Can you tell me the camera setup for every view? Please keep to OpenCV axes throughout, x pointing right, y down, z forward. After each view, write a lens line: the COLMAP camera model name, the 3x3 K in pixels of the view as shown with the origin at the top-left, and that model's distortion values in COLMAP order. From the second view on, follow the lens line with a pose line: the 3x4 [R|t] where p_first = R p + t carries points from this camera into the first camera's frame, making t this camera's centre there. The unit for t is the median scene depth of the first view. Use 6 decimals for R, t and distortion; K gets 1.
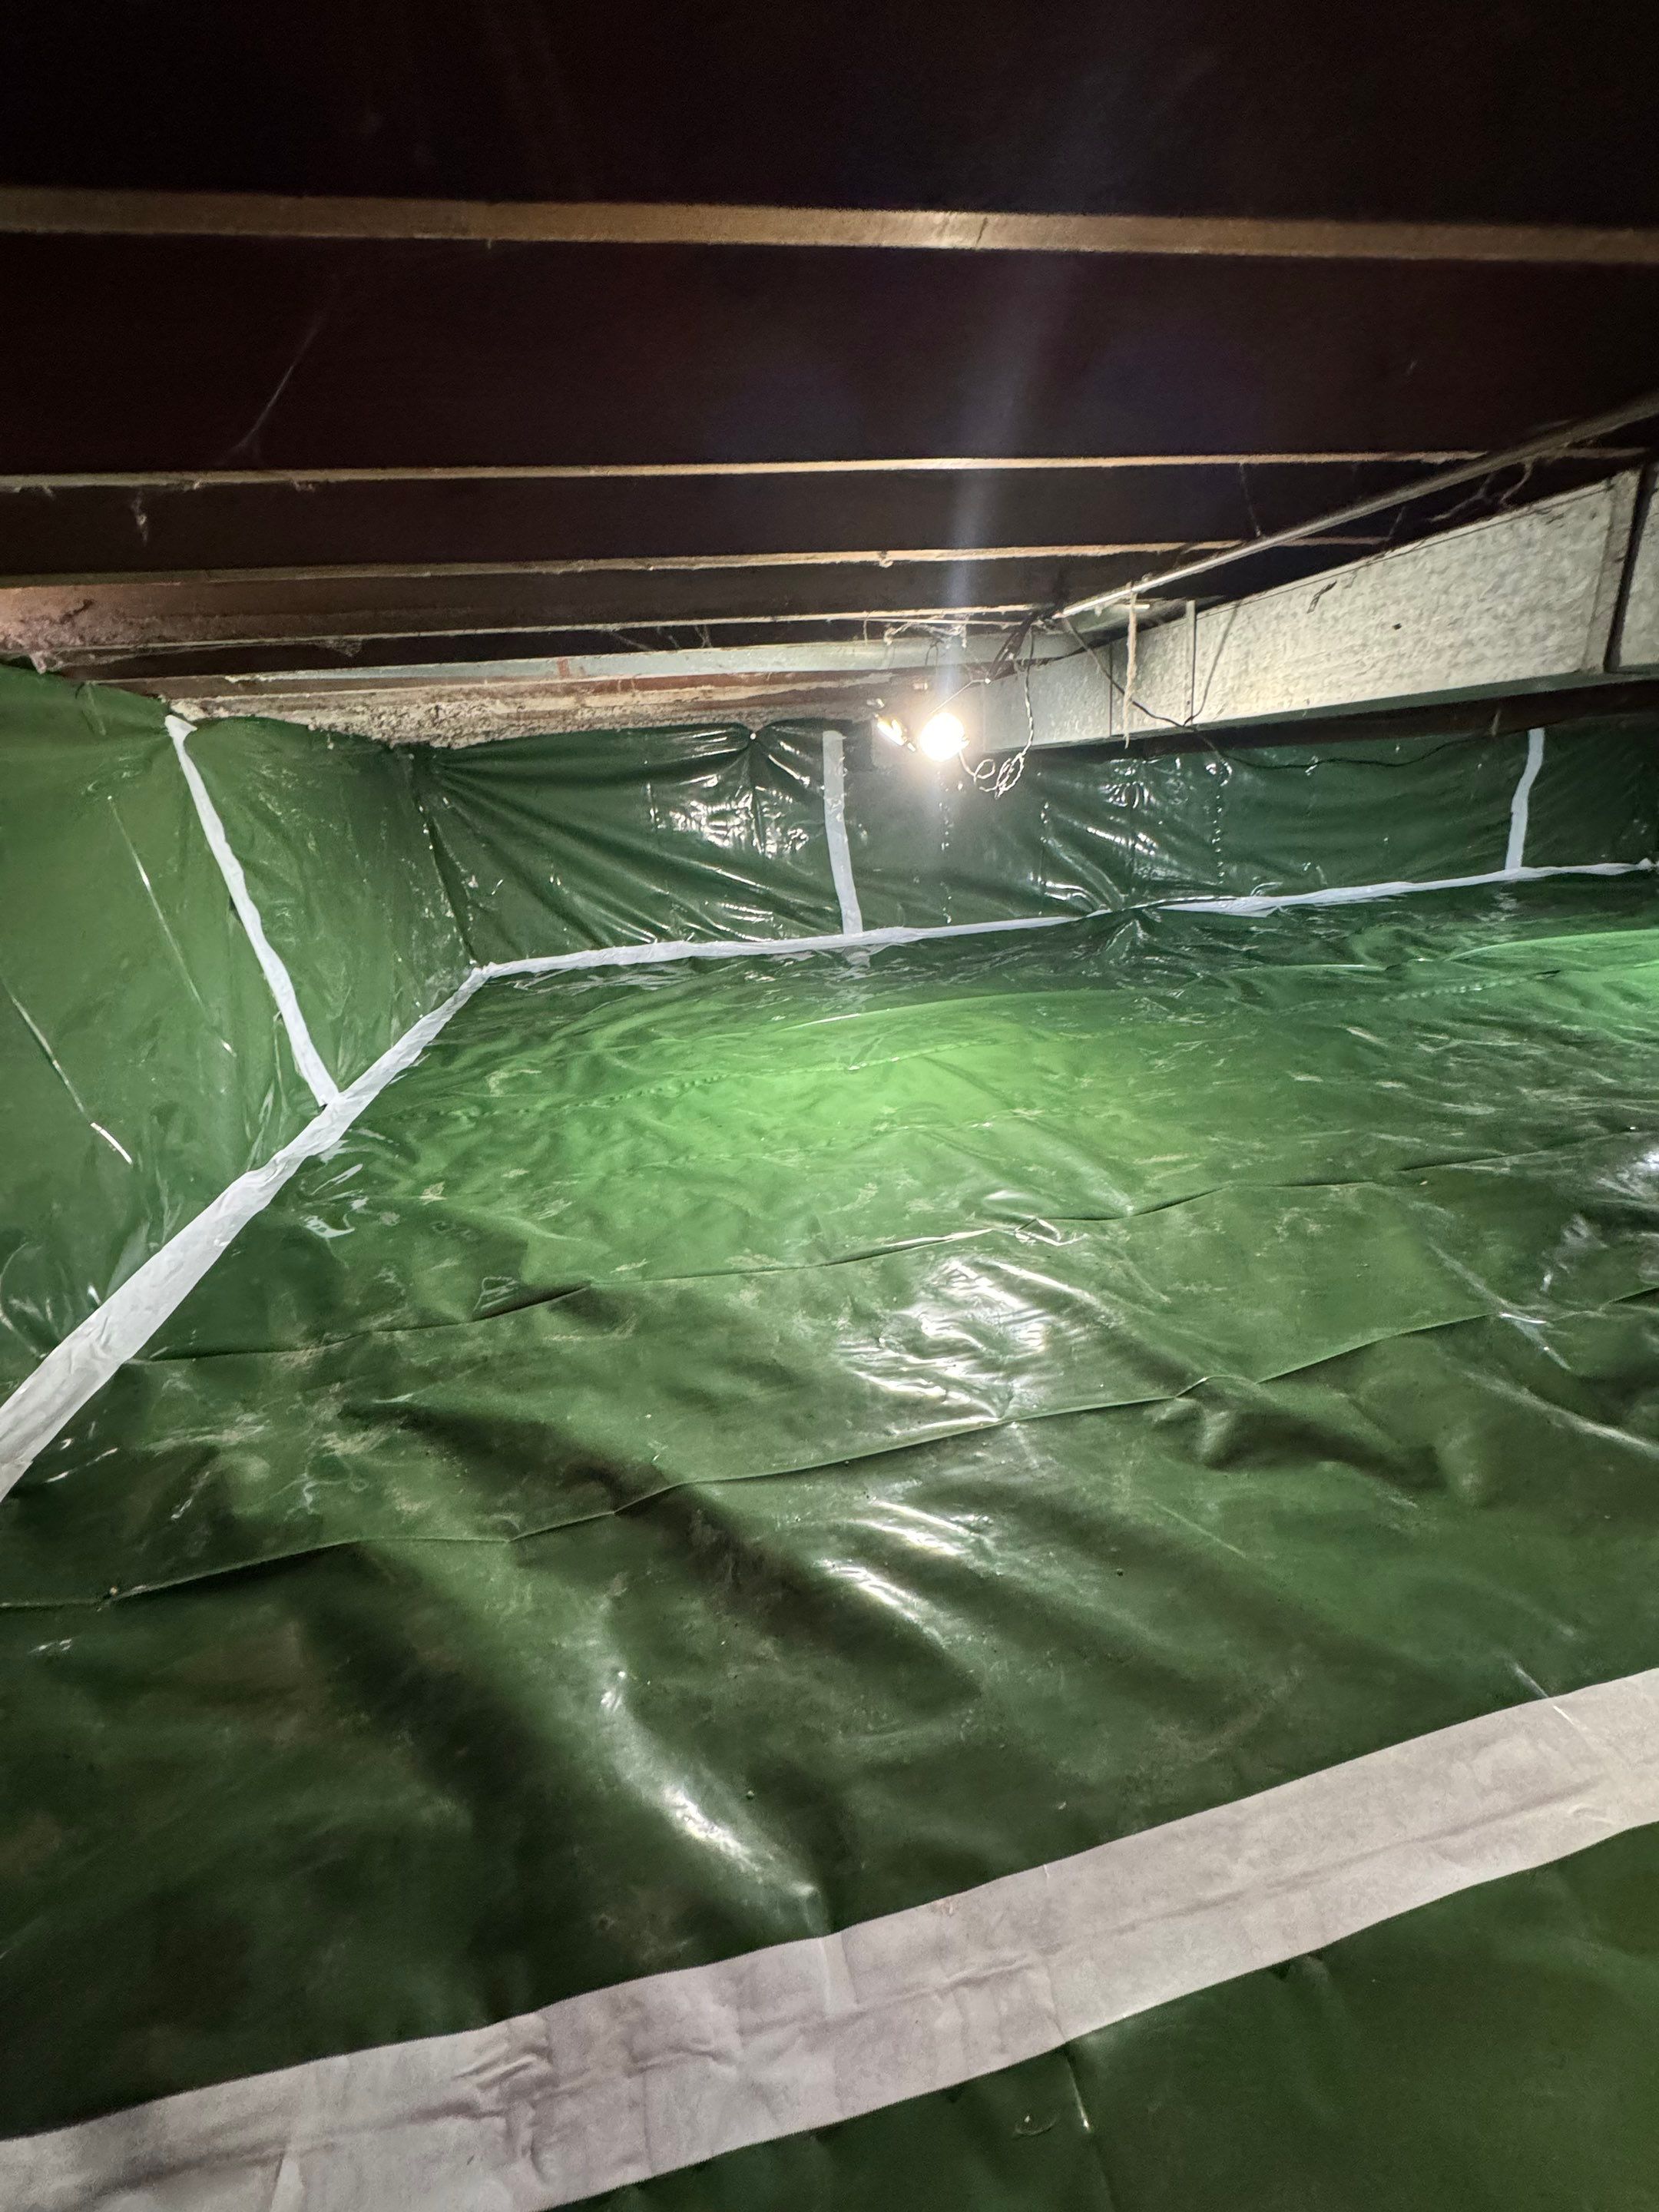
lens RADIAL K [[882.9, 0, 828.8], [0, 882.9, 1108.2], [0, 0, 1]] dist [-0.002476, -0.000207]
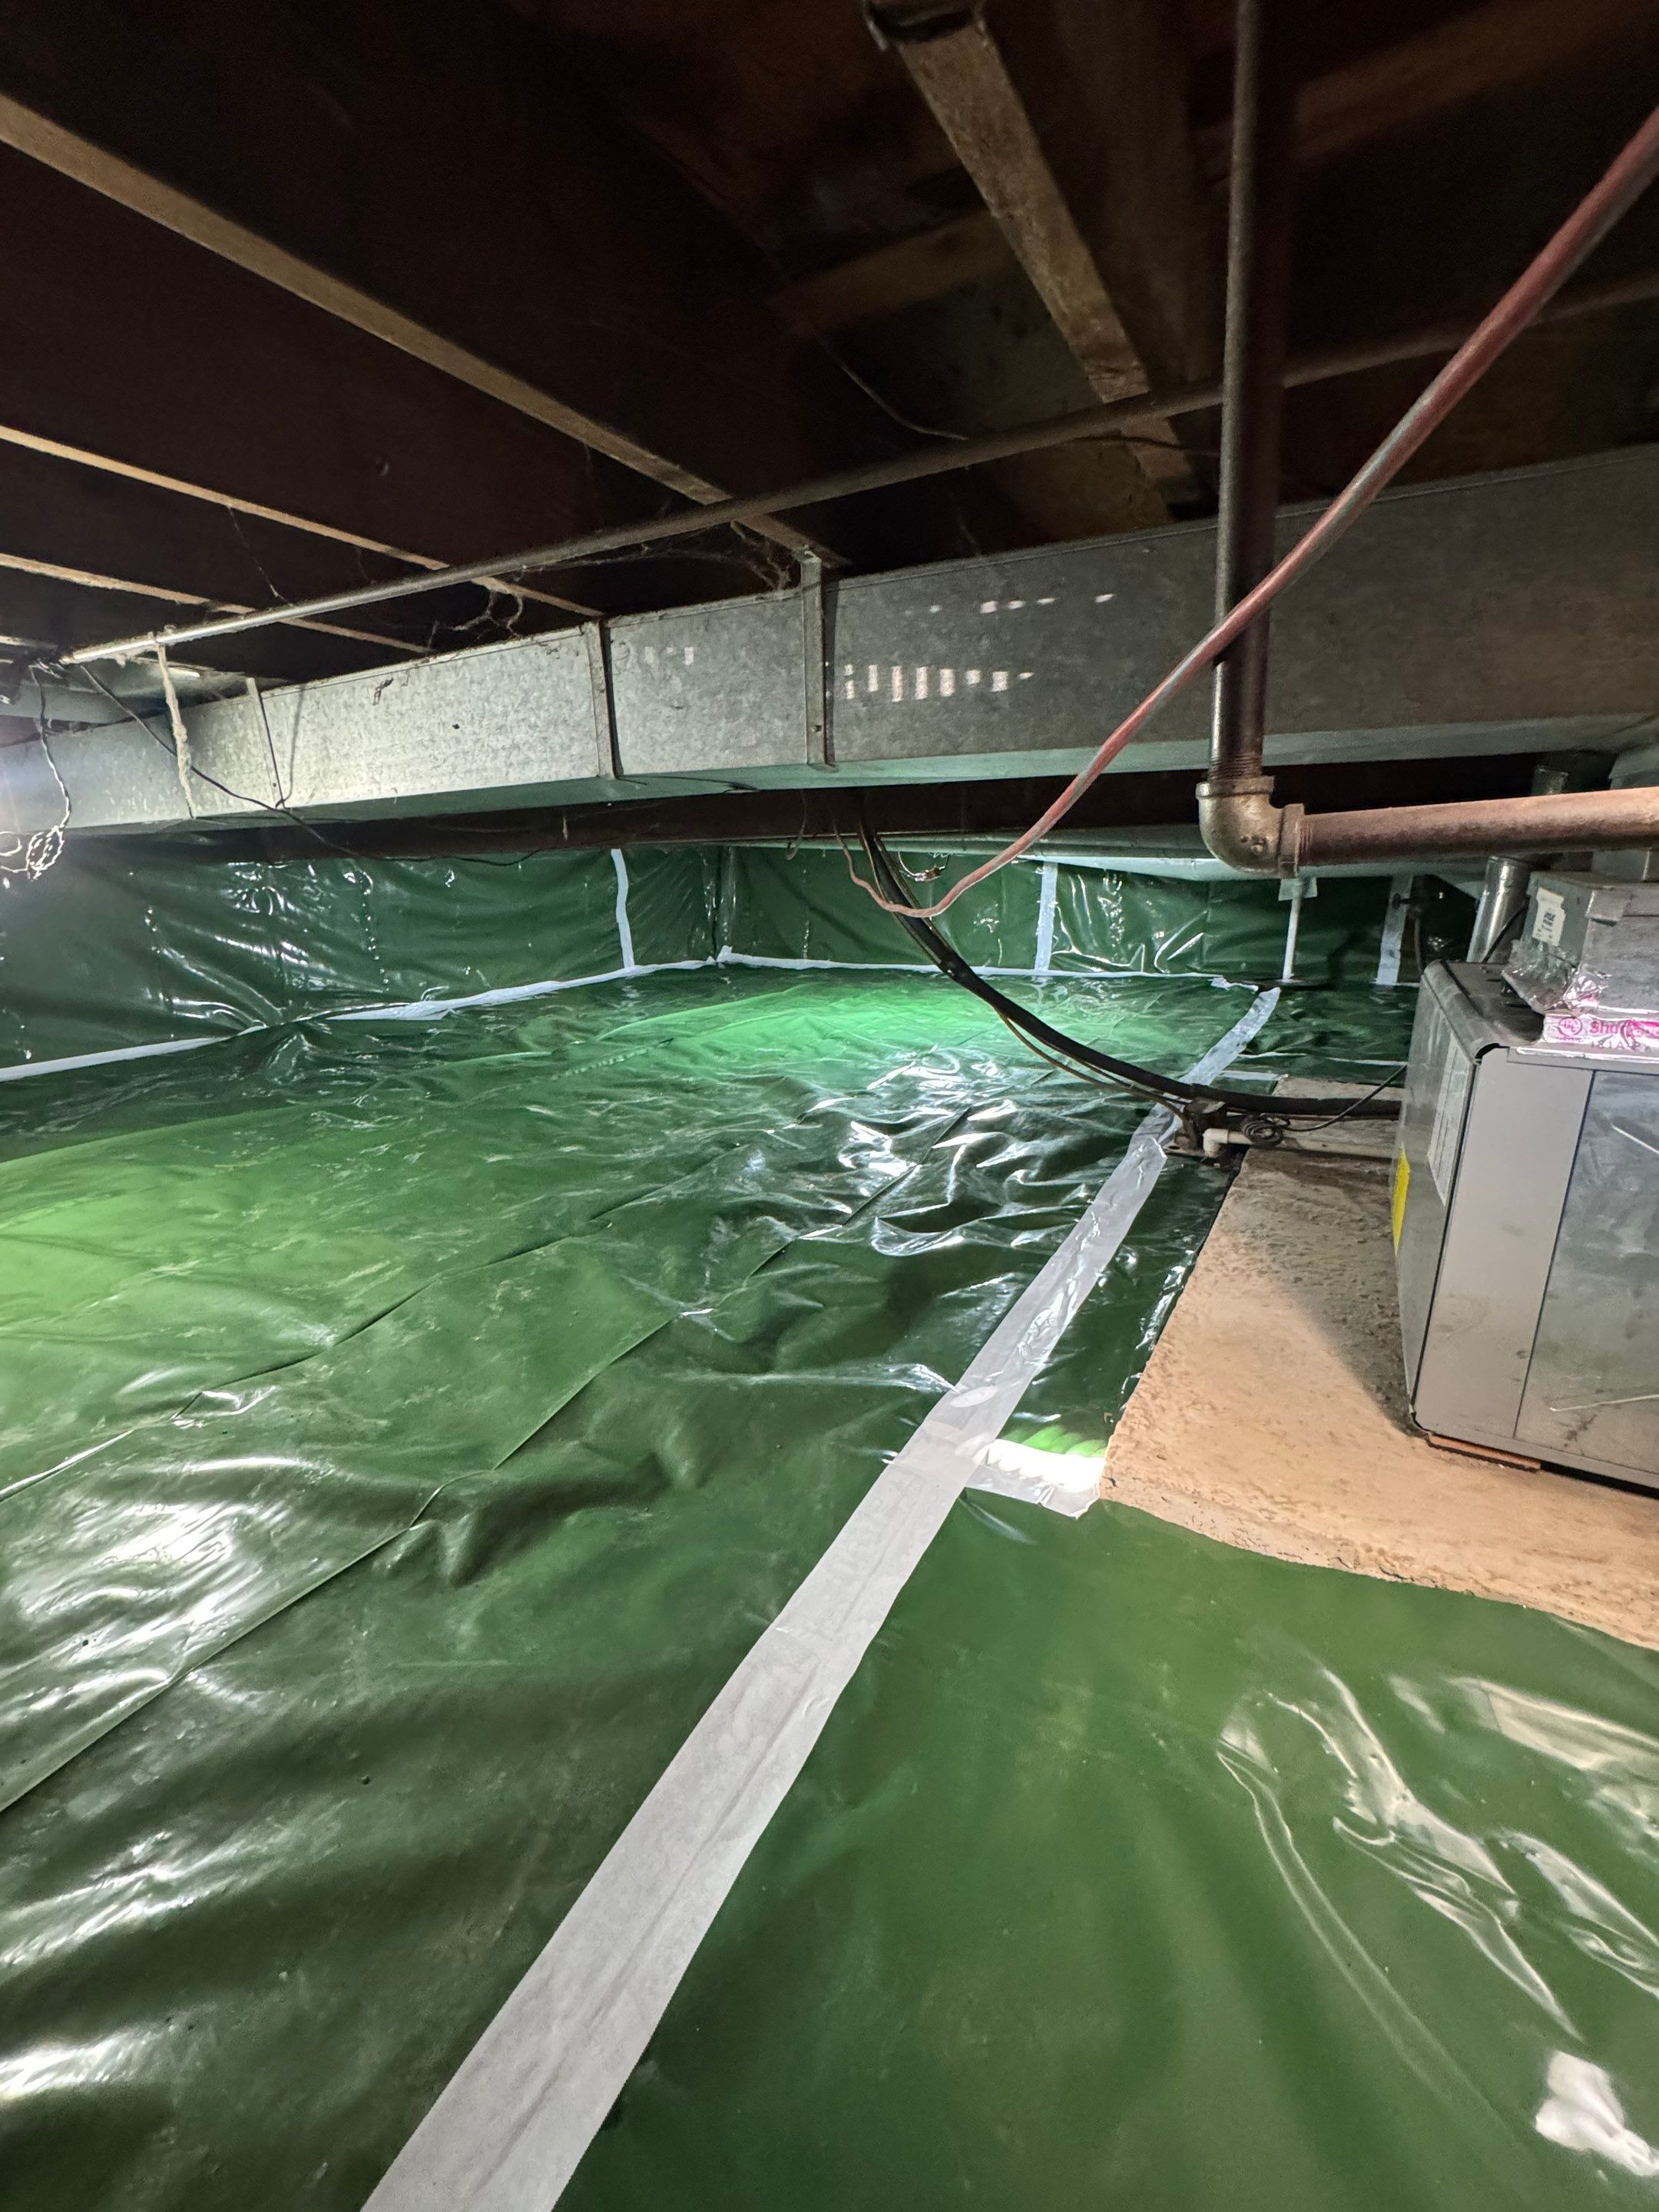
lens RADIAL K [[878.5, 0, 836.9], [0, 878.5, 1105.0], [0, 0, 1]] dist [-0.003250, 0.000042]
pose [[0.650625, -0.146977, 0.745041, 0.057260], [0.242180, 0.970023, -0.020129, 0.028856], [-0.719748, 0.193530, 0.666715, 0.025616]]
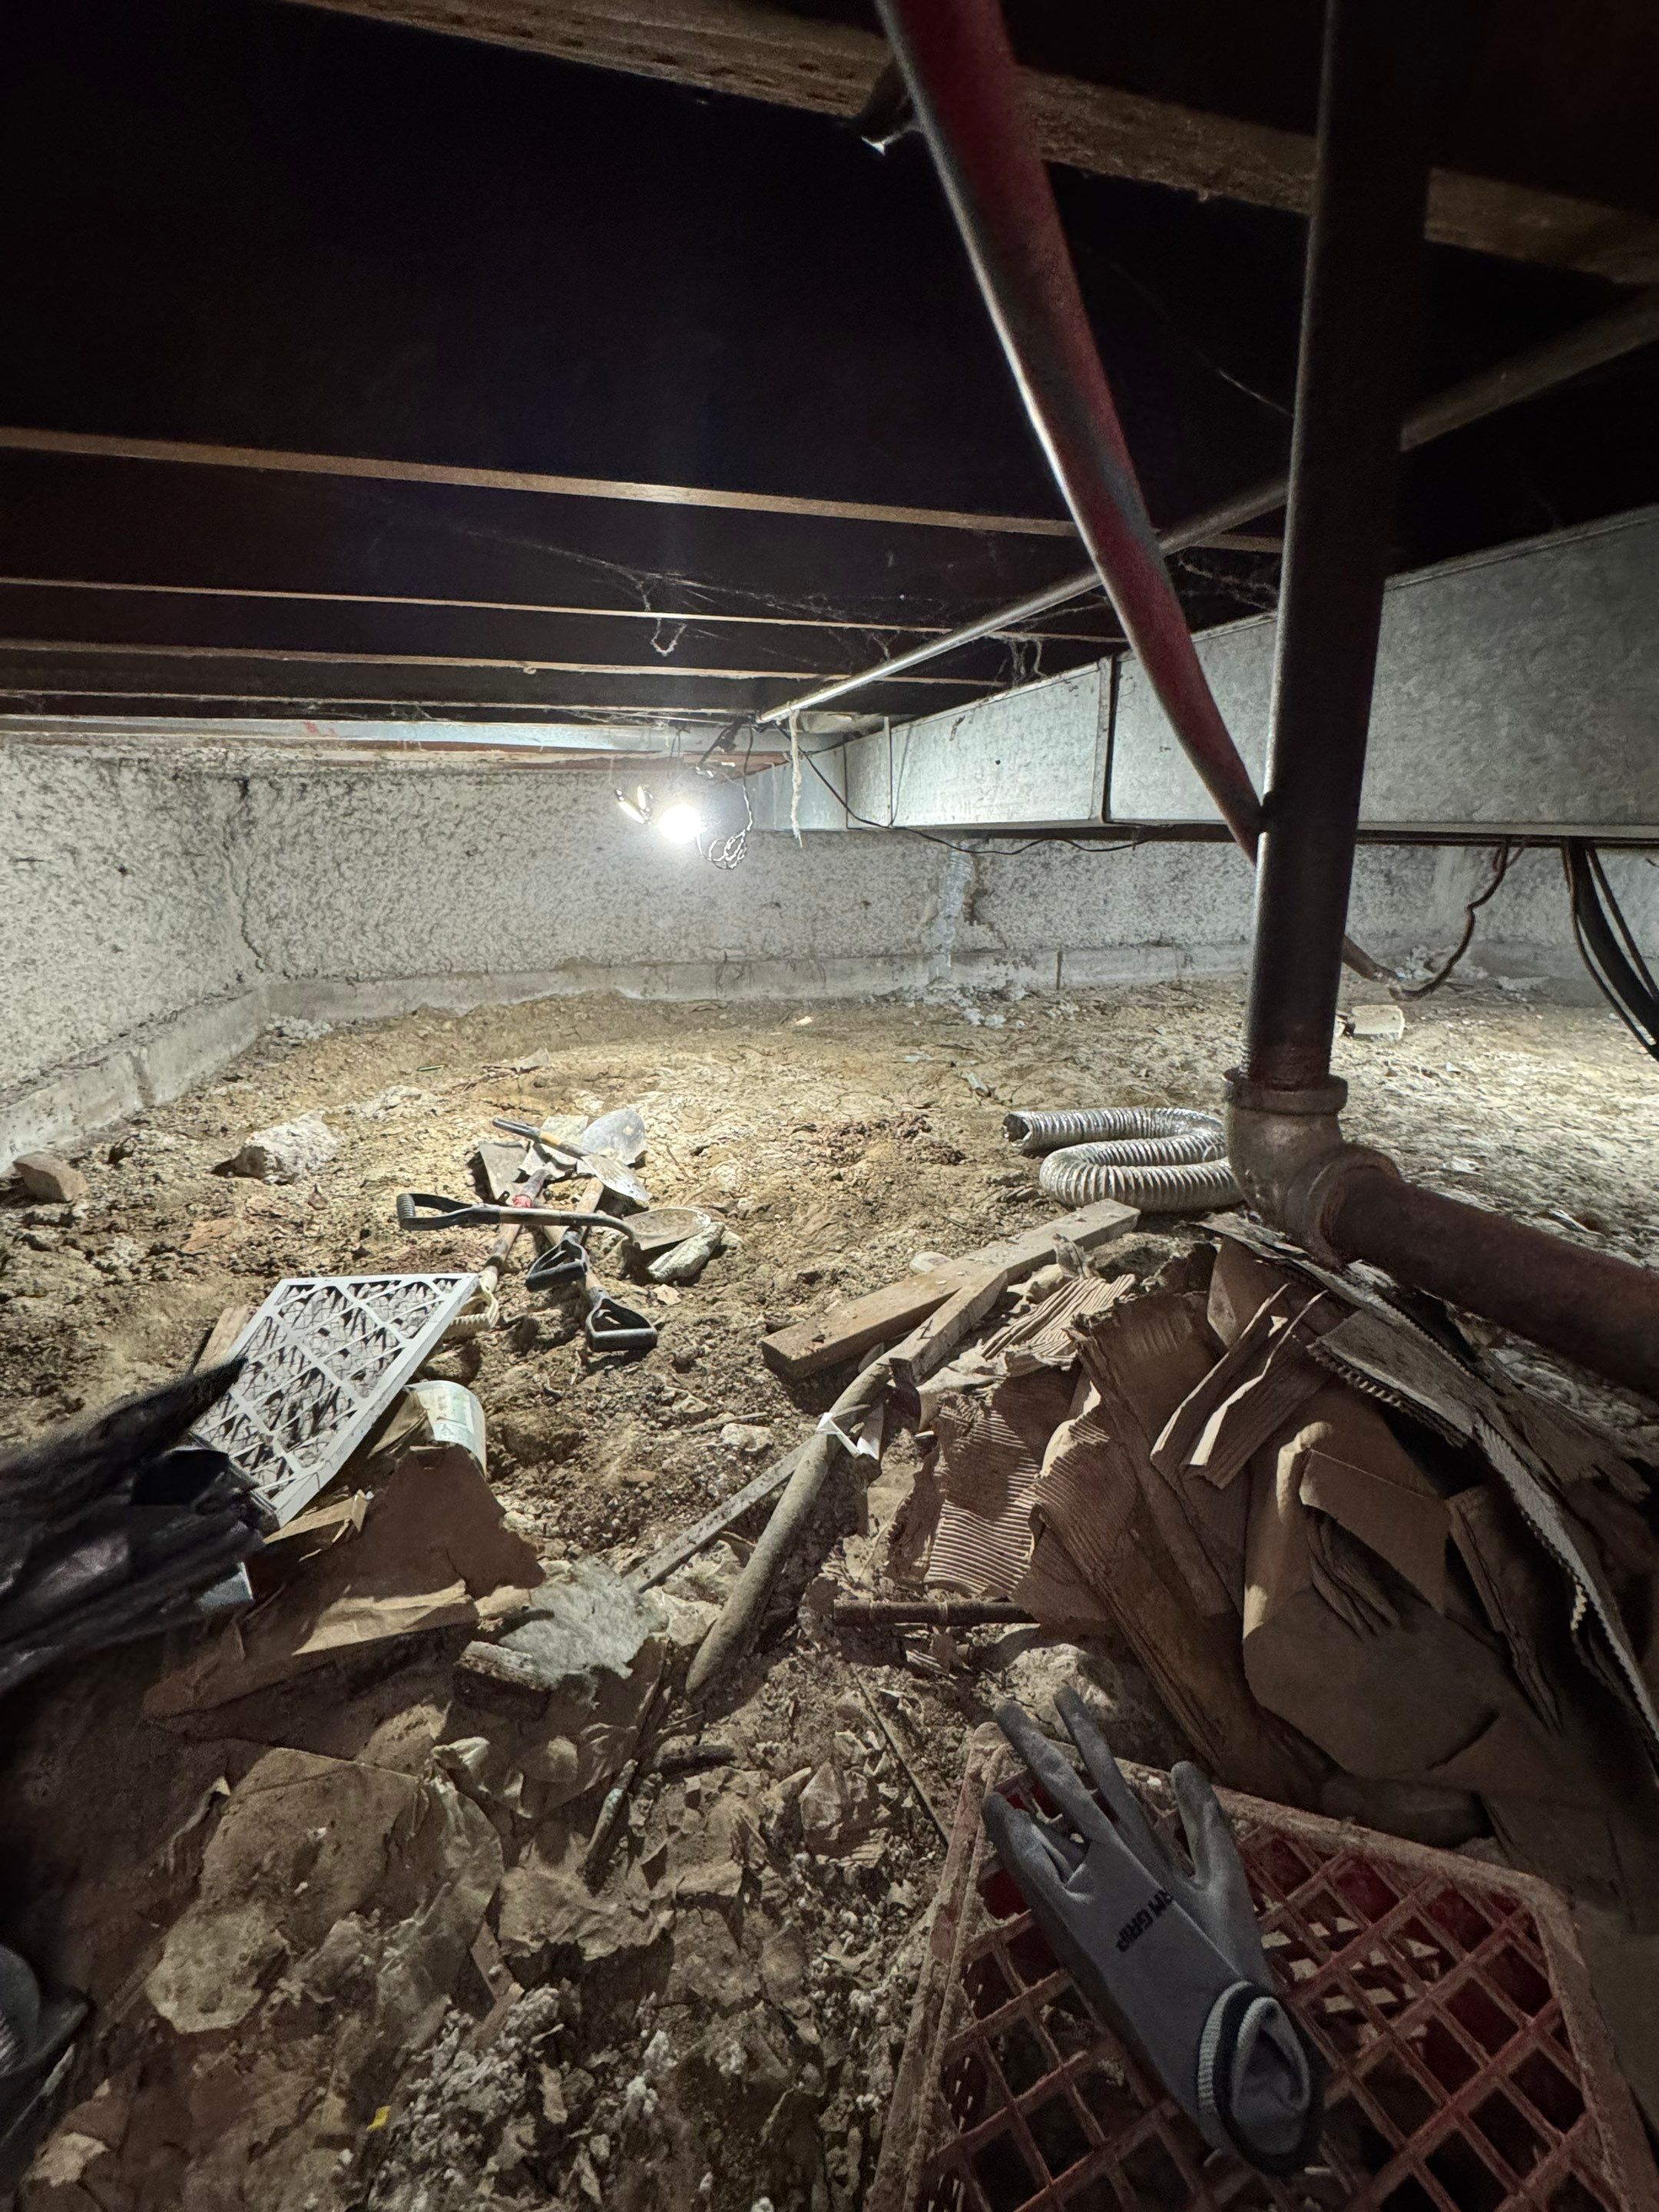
lens RADIAL K [[882.9, 0, 828.8], [0, 882.9, 1108.2], [0, 0, 1]] dist [-0.002476, -0.000207]
pose [[0.994577, 0.034655, 0.098061, 0.244457], [-0.029358, 0.998057, -0.054953, -0.025538], [-0.099775, 0.051776, 0.993662, -0.058468]]
